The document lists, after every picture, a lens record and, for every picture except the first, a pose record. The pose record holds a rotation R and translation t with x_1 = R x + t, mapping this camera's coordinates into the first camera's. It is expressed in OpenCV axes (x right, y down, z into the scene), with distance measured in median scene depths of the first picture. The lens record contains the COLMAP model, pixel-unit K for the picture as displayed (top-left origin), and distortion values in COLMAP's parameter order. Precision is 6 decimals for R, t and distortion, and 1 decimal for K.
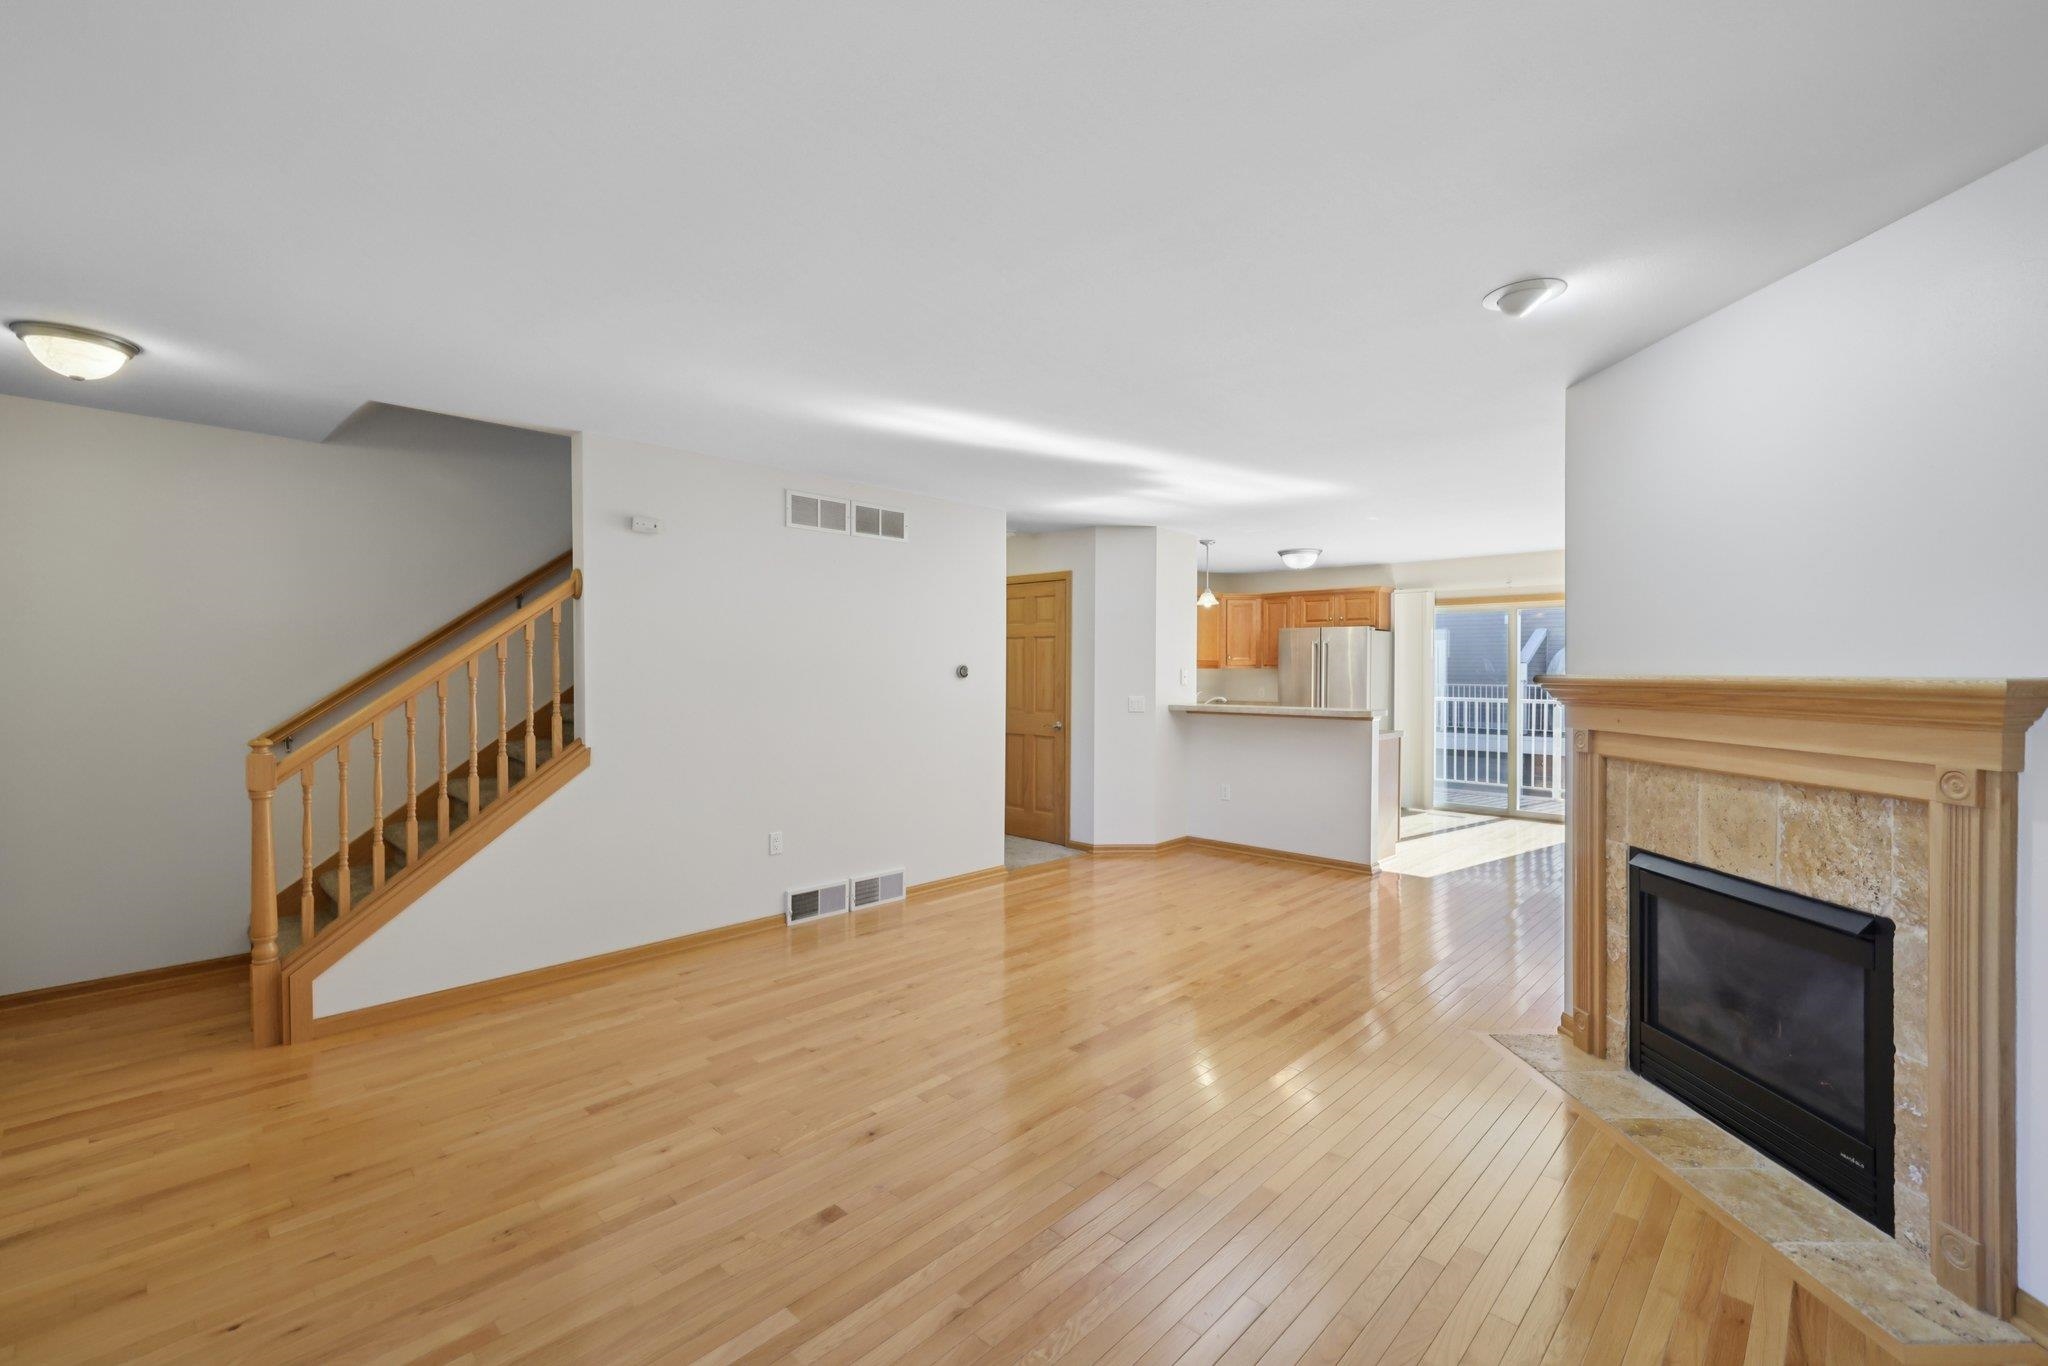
lens RADIAL K [[875.1, 0, 1022.1], [0, 875.1, 675.8], [0, 0, 1]] dist [0.002046, 0.001152]
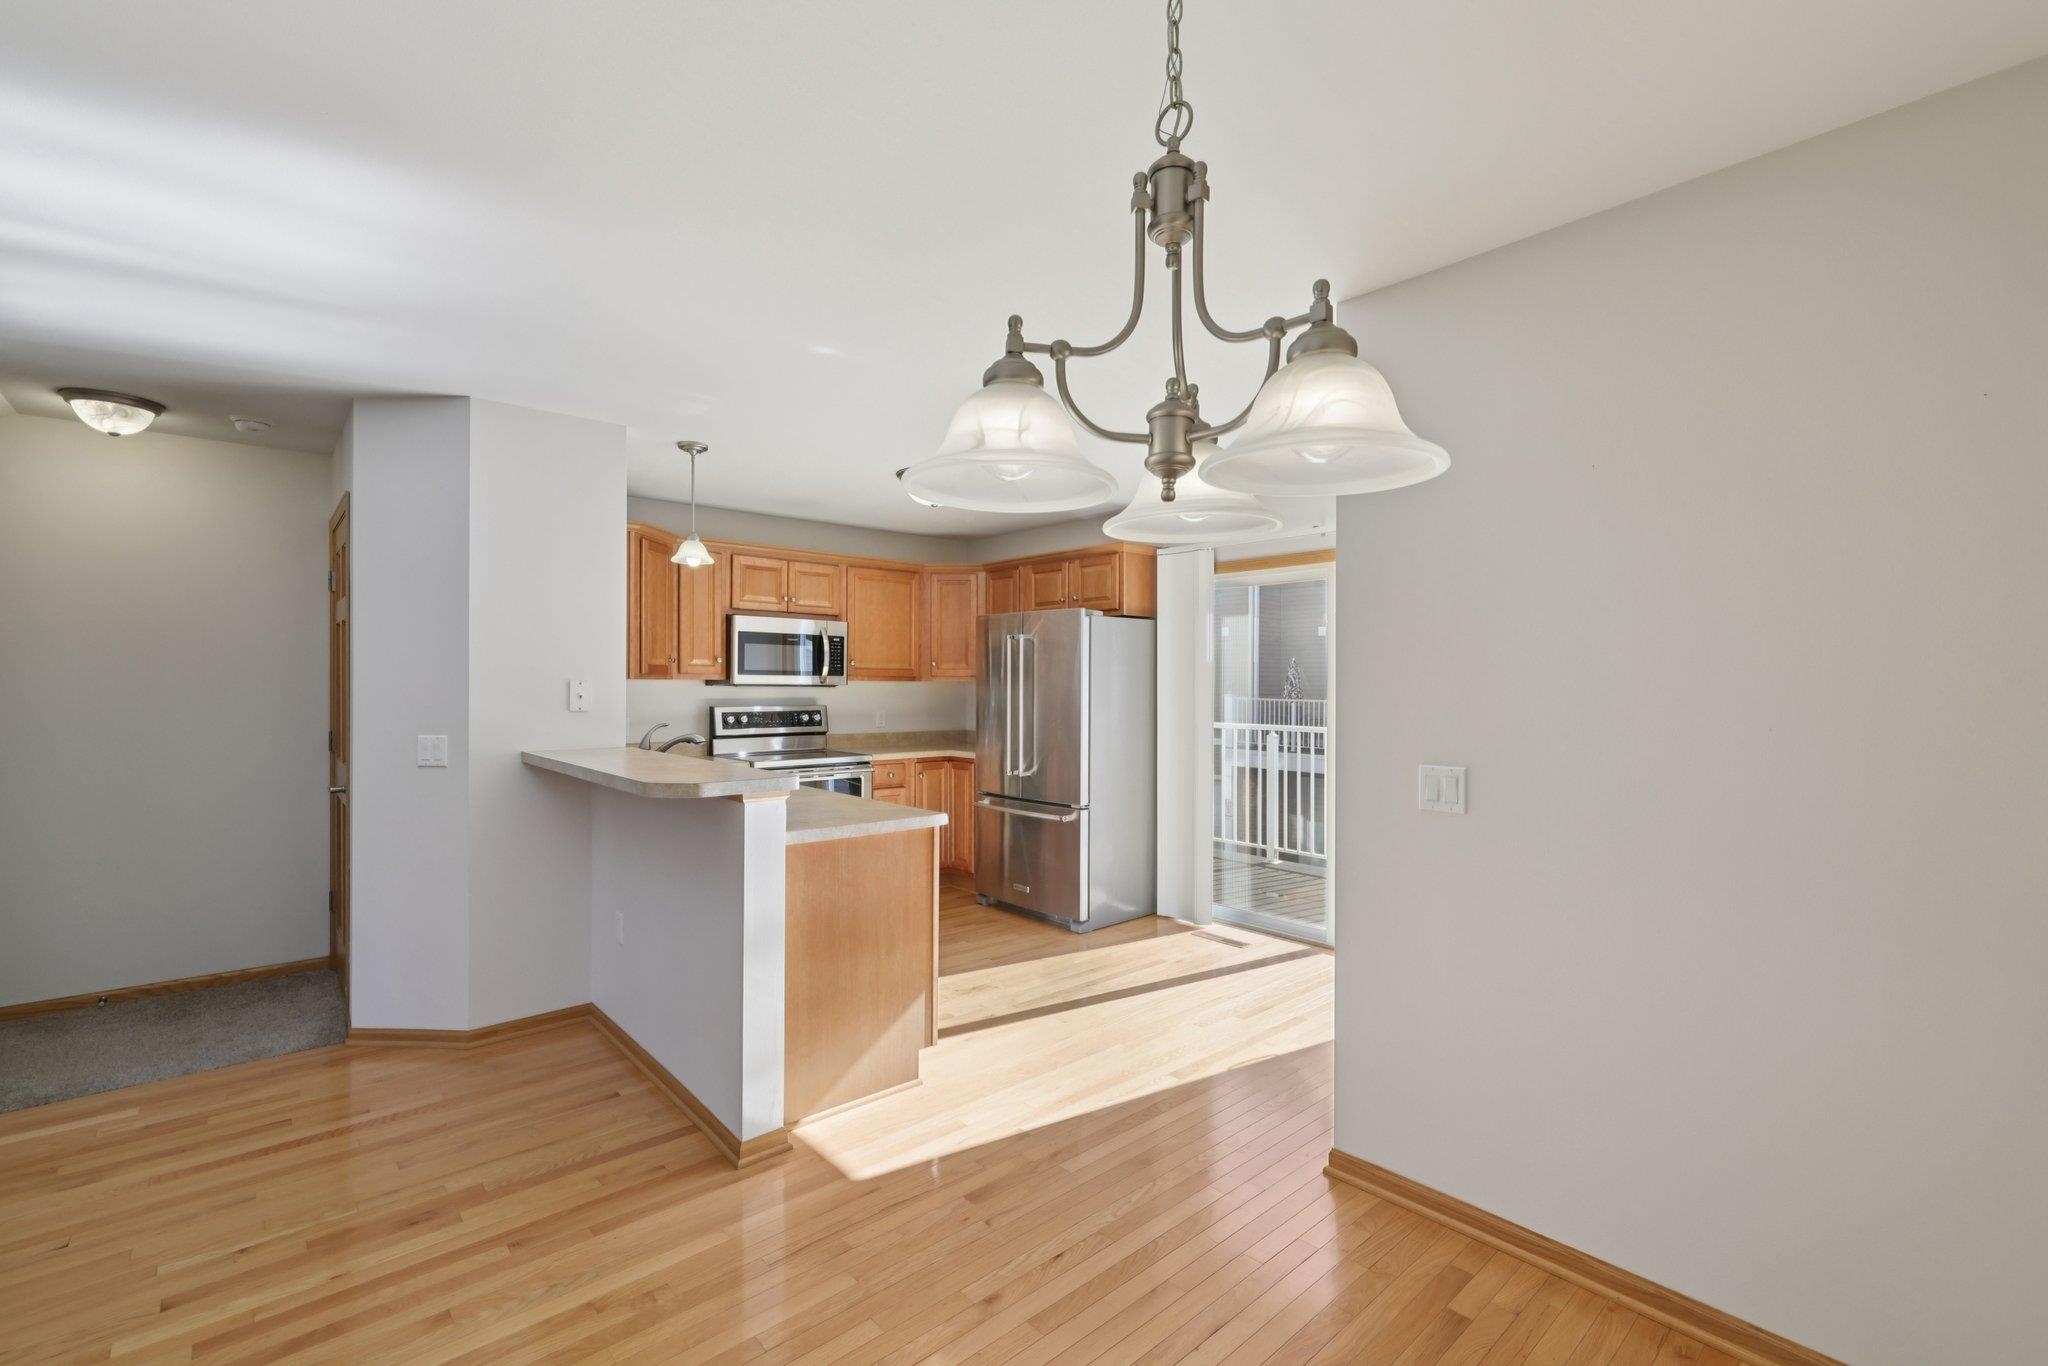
lens RADIAL K [[875.1, 0, 1020.9], [0, 875.1, 687.0], [0, 0, 1]] dist [0.002046, 0.001152]
pose [[0.995284, 0.002083, -0.096981, 0.849123], [-0.002425, 0.999991, -0.003408, -0.005680], [0.096973, 0.003628, 0.995280, 0.875110]]
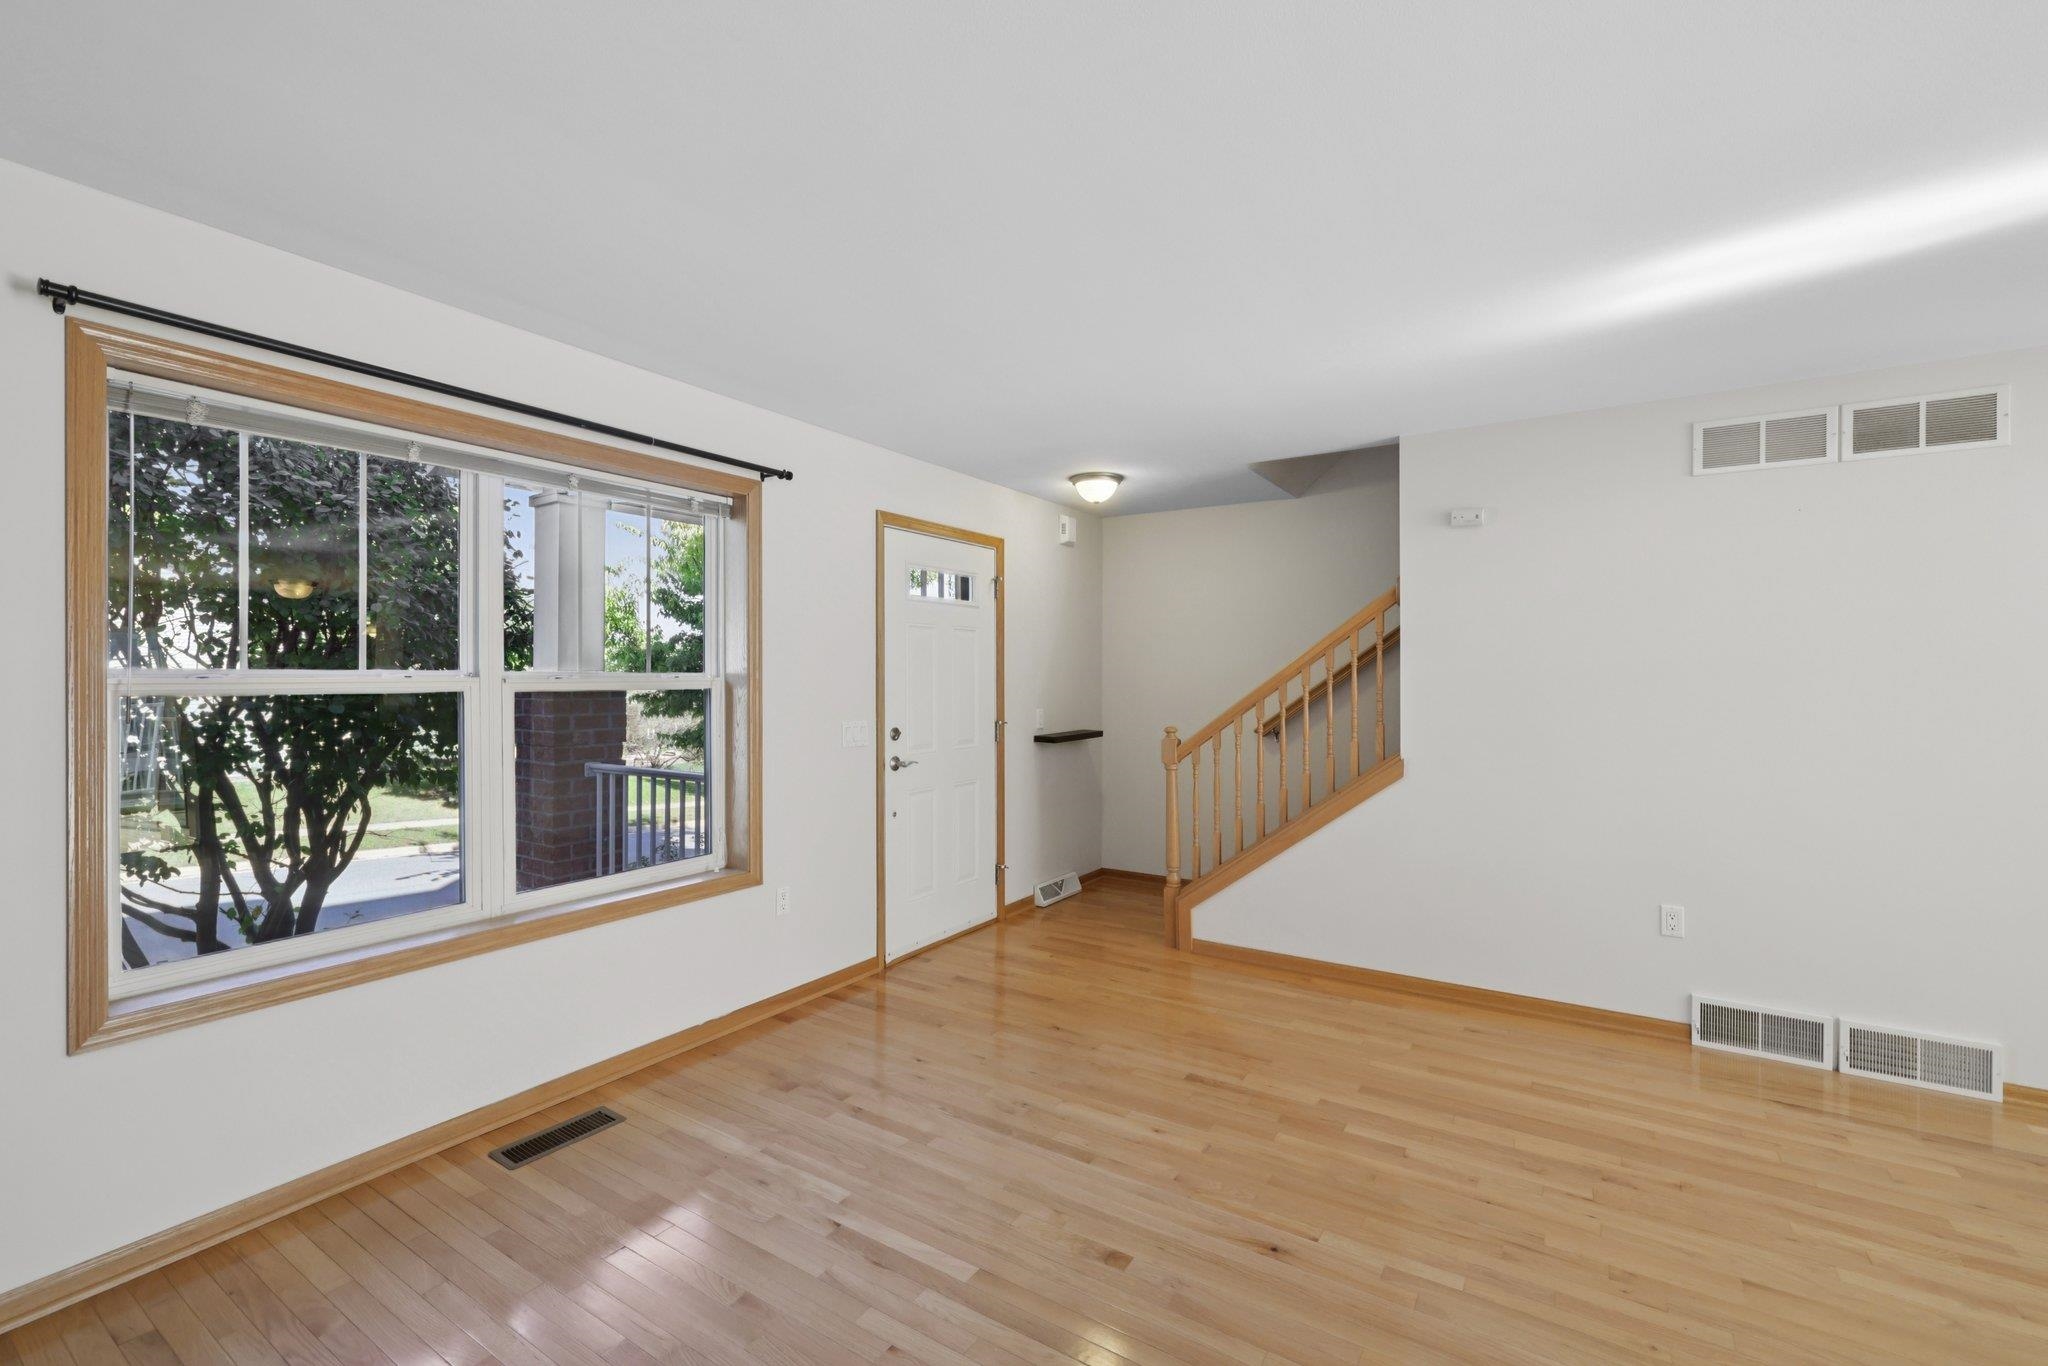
lens RADIAL K [[875.1, 0, 1022.4], [0, 875.1, 678.6], [0, 0, 1]] dist [0.002046, 0.001152]
pose [[0.191931, 0.000050, -0.981408, 0.374241], [-0.009139, 0.999957, -0.001737, -0.001509], [0.981366, 0.009302, 0.191924, 0.393402]]
